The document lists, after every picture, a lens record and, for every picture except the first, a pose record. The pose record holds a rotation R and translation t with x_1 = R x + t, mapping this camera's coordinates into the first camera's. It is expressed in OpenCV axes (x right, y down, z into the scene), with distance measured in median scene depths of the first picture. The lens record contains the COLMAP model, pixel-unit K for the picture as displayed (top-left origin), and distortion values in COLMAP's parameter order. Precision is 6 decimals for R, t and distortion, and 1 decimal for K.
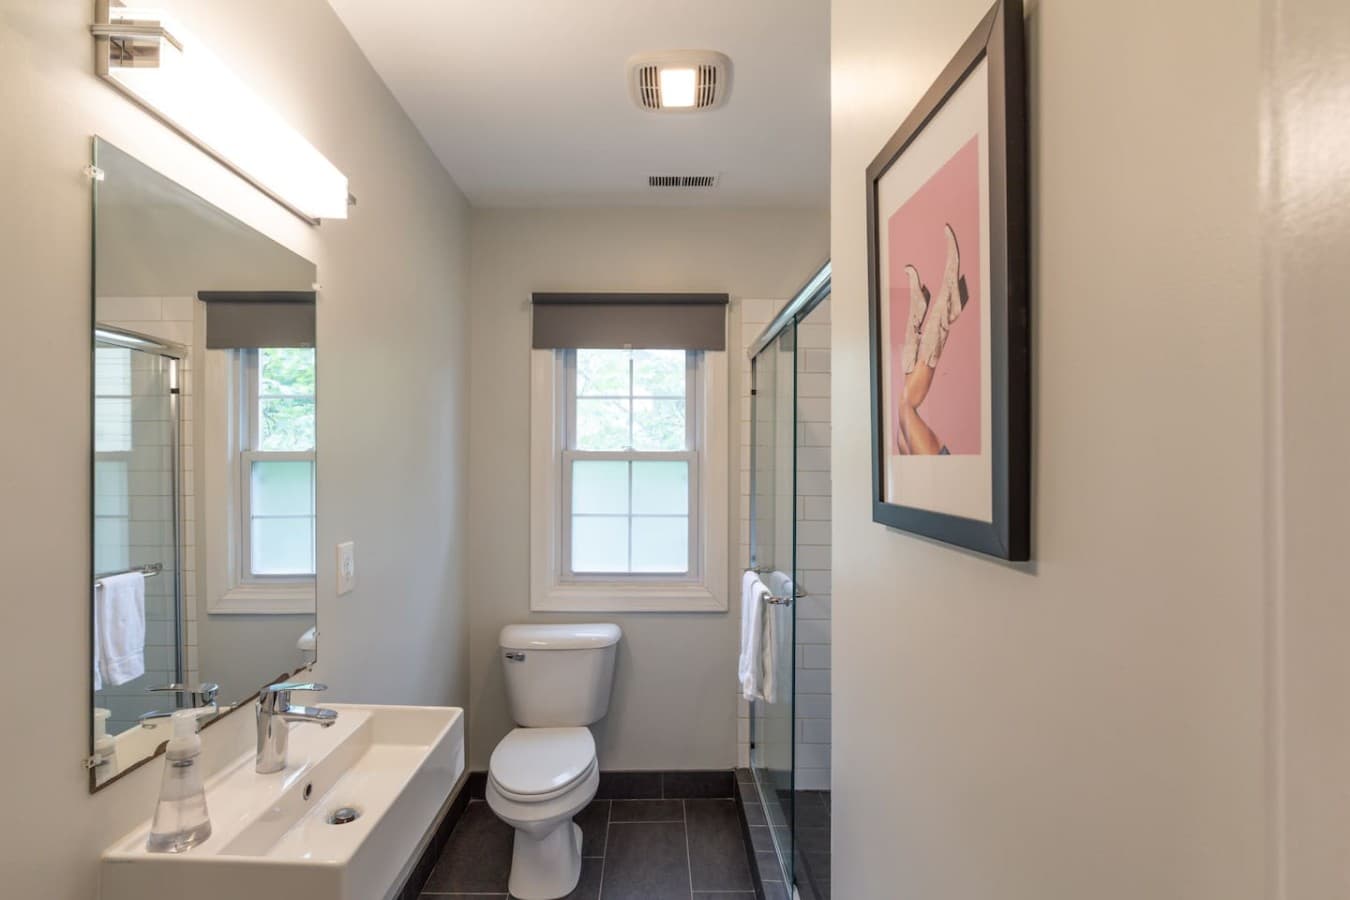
lens RADIAL K [[608.6, 0, 675.4], [0, 608.6, 446.3], [0, 0, 1]] dist [-0.001448, -0.000235]
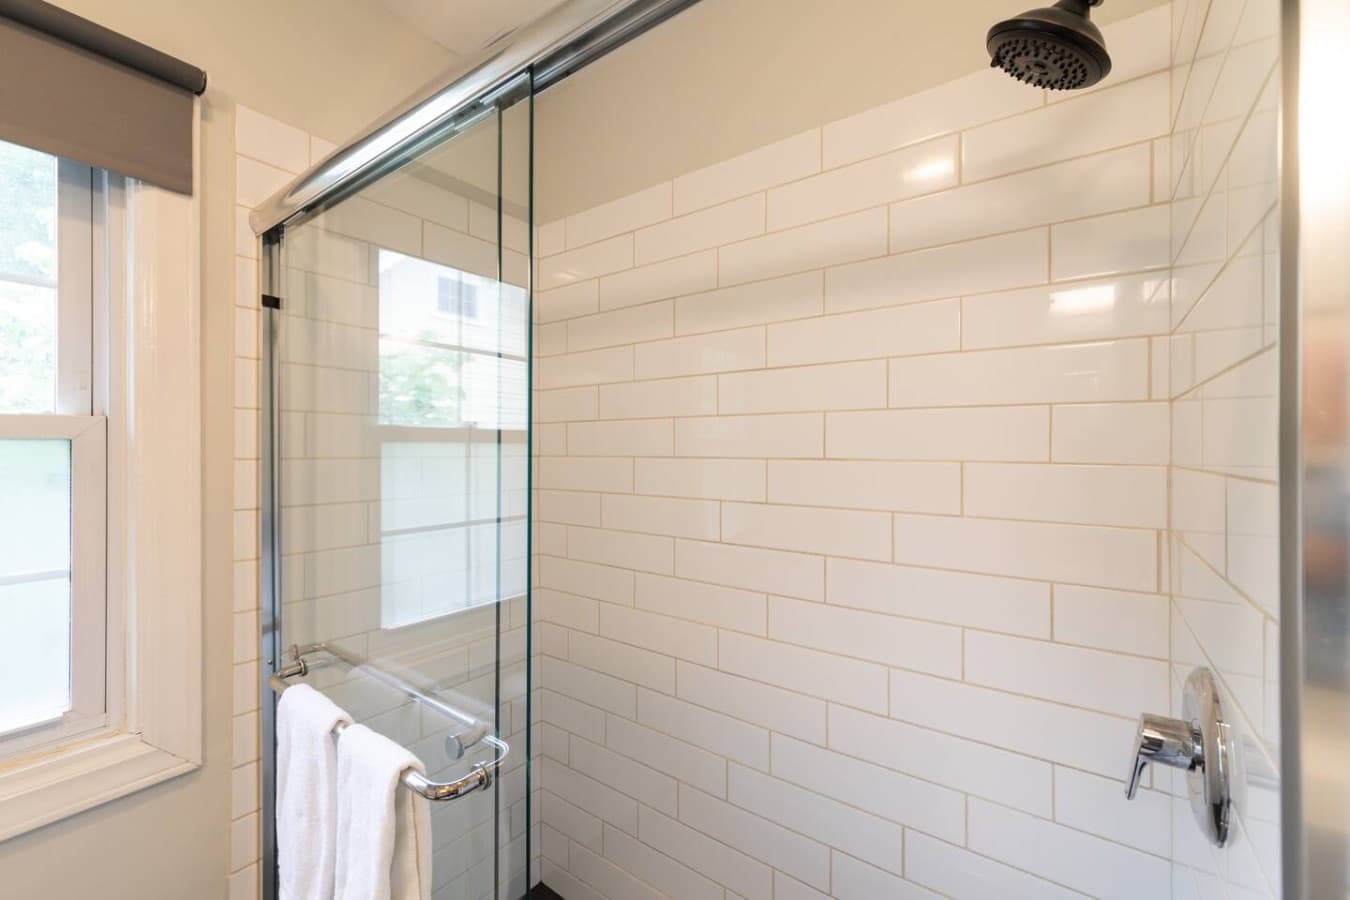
lens RADIAL K [[558.5, 0, 675.0], [0, 558.5, 450.0], [0, 0, 1]] dist [-0.001932, 0.003734]
pose [[0.618660, -0.000977, 0.785658, -0.023378], [-0.025820, 0.999434, 0.021574, 0.013059], [-0.785234, -0.033633, 0.618285, 0.453575]]
